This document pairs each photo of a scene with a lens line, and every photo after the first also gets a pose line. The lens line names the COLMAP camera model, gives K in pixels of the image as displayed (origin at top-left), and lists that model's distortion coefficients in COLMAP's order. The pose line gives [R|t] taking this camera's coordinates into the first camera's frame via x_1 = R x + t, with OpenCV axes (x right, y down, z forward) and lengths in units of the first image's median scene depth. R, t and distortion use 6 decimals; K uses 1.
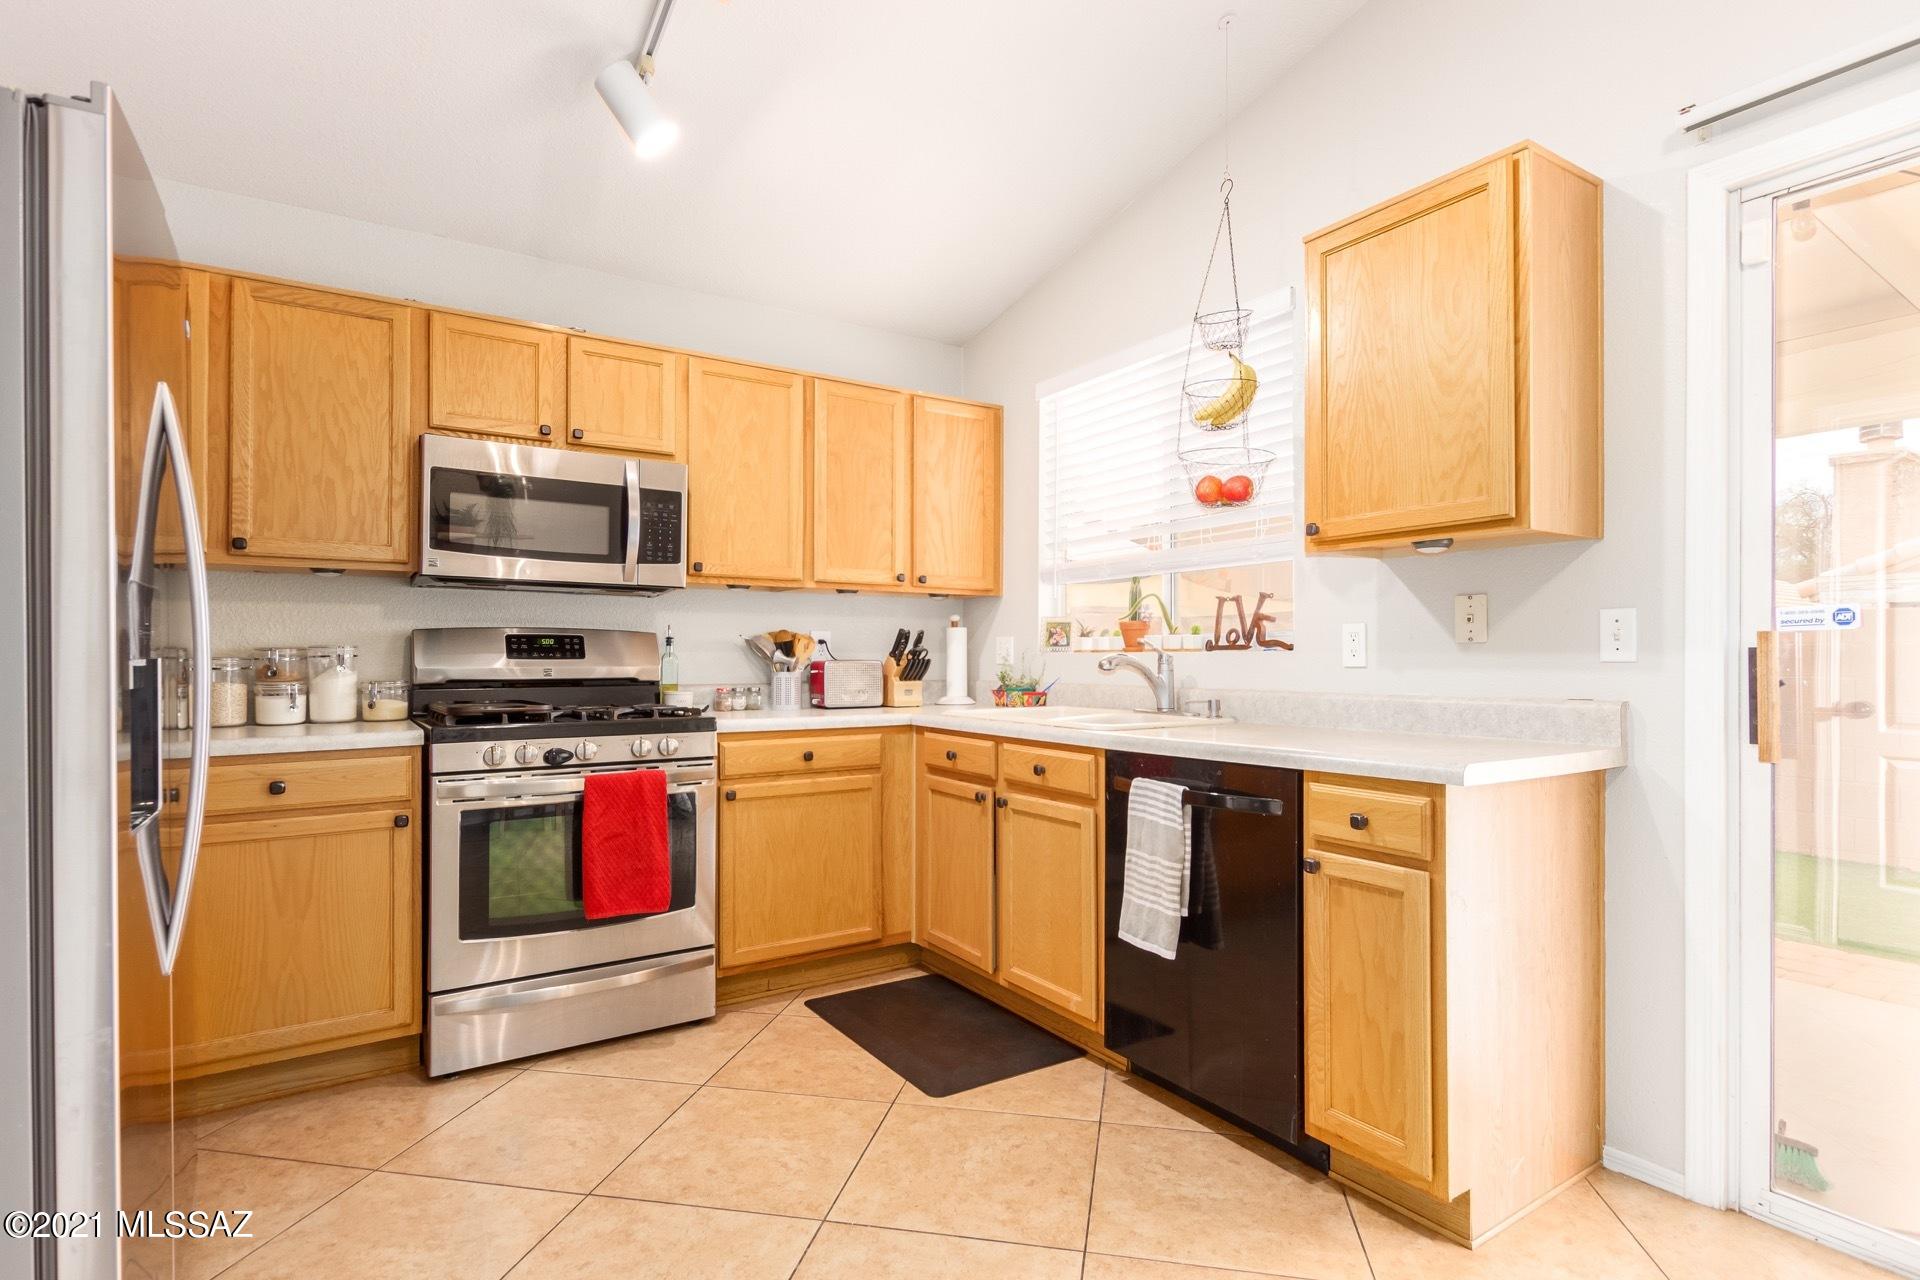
lens RADIAL K [[958.3, 0, 964.0], [0, 958.3, 650.1], [0, 0, 1]] dist [-0.001825, -0.000866]
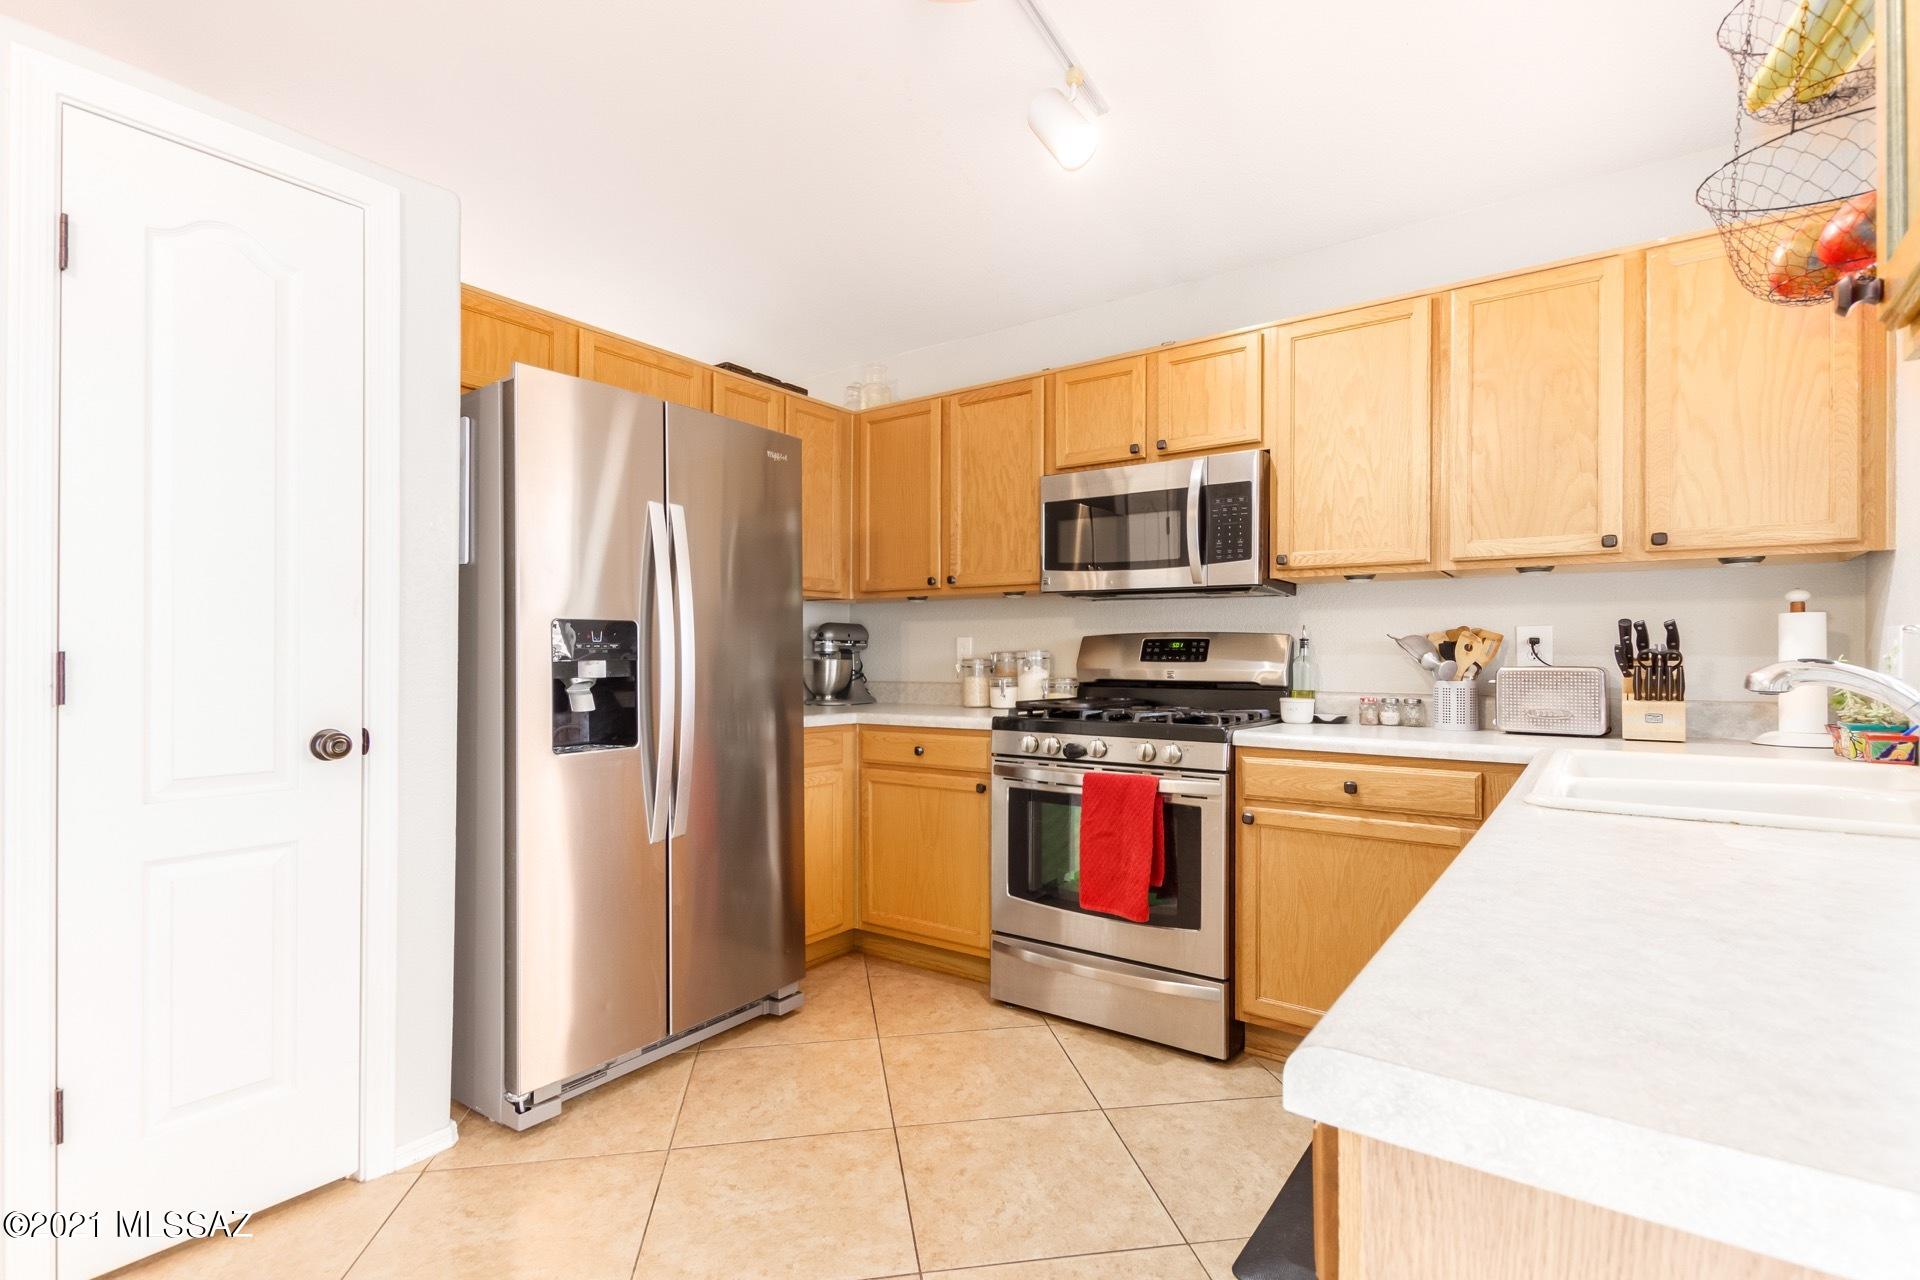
lens RADIAL K [[889.6, 0, 965.0], [0, 889.6, 650.6], [0, 0, 1]] dist [0.003832, 0.000369]
pose [[0.356797, -0.003575, -0.934175, 0.420822], [0.003863, 0.999990, -0.002352, -0.001582], [0.934174, -0.002770, 0.356807, 0.458327]]
